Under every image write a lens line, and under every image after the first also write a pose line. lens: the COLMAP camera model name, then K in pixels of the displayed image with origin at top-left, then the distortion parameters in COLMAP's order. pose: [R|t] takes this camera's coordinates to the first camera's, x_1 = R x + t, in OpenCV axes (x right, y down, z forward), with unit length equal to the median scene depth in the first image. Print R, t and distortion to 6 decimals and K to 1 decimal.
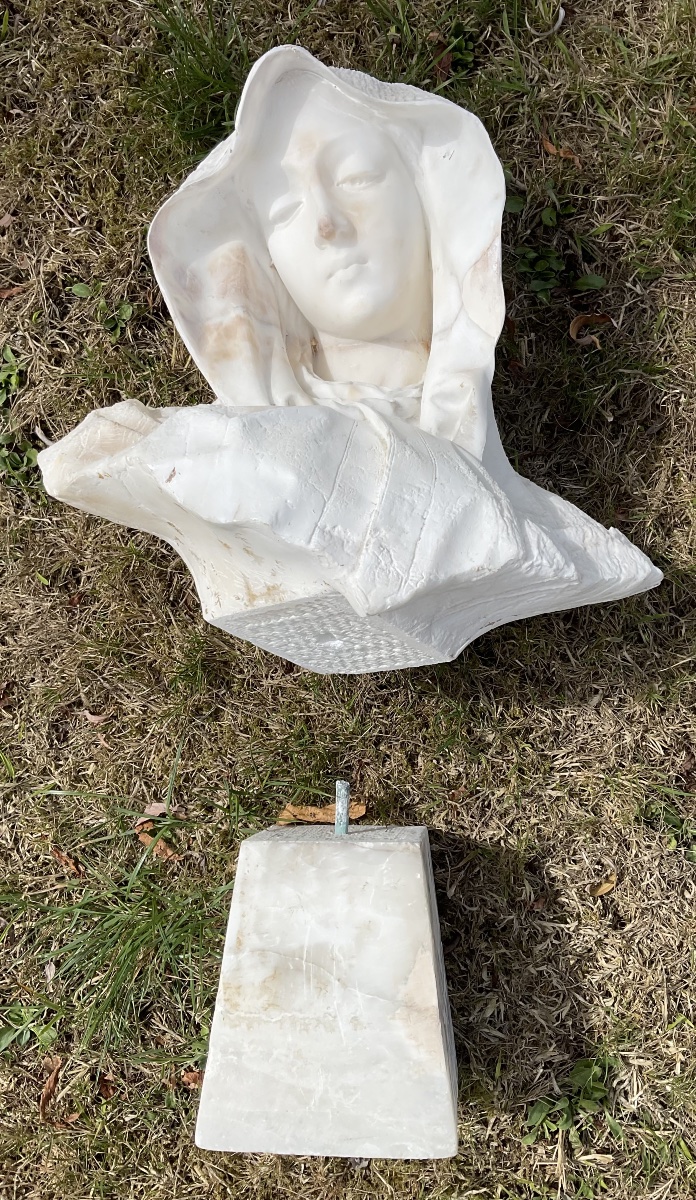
lens RADIAL K [[1090.7, 0, 371.3], [0, 1090.7, 599.4], [0, 0, 1]] dist [0.102110, -0.168869]
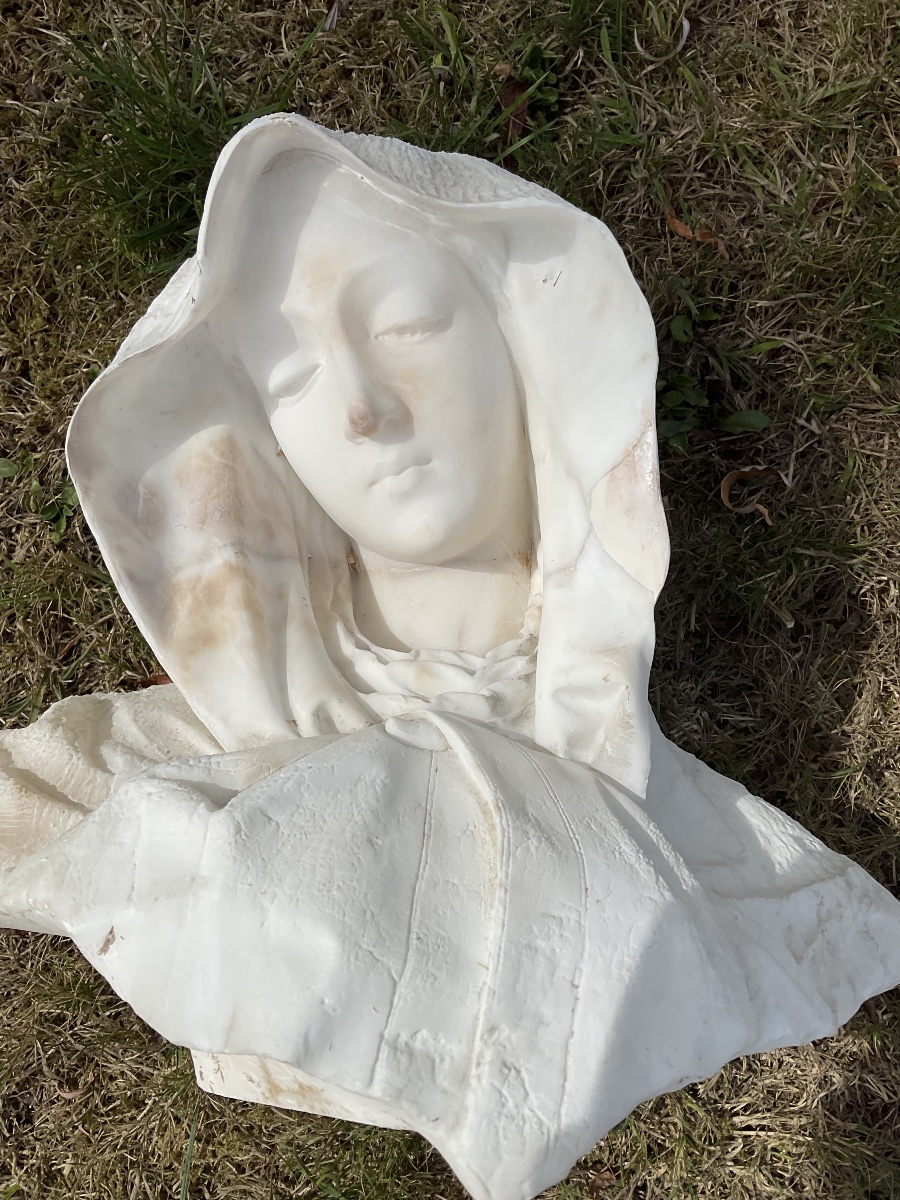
lens RADIAL K [[1013.1, 0, 450.0], [0, 1013.1, 600.0], [0, 0, 1]] dist [0.077125, -0.120741]
pose [[0.997562, -0.060782, 0.034280, -0.015310], [0.059126, 0.997124, 0.047414, -0.221061], [-0.037063, -0.045272, 0.998287, 0.369545]]
